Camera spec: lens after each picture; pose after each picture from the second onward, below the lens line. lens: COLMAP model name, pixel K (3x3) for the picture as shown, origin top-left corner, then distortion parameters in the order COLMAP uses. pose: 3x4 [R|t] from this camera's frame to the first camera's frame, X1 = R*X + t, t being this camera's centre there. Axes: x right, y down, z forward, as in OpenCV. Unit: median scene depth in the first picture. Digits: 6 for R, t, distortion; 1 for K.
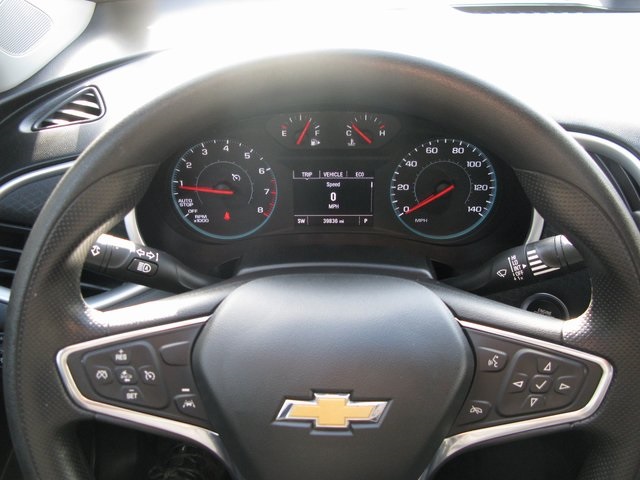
lens RADIAL K [[646.5, 0, 320.0], [0, 646.5, 240.0], [0, 0, 1]] dist [-0.207049, 0.236009]
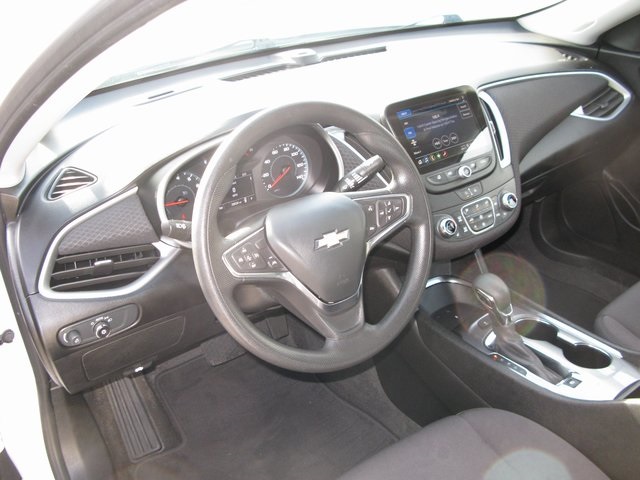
lens RADIAL K [[646.5, 0, 320.0], [0, 646.5, 240.0], [0, 0, 1]] dist [-0.207049, 0.236009]
pose [[0.802811, -0.296128, 0.517497, -0.787103], [0.341403, 0.939881, 0.008199, 0.137901], [-0.488814, 0.170093, 0.855646, -0.677449]]
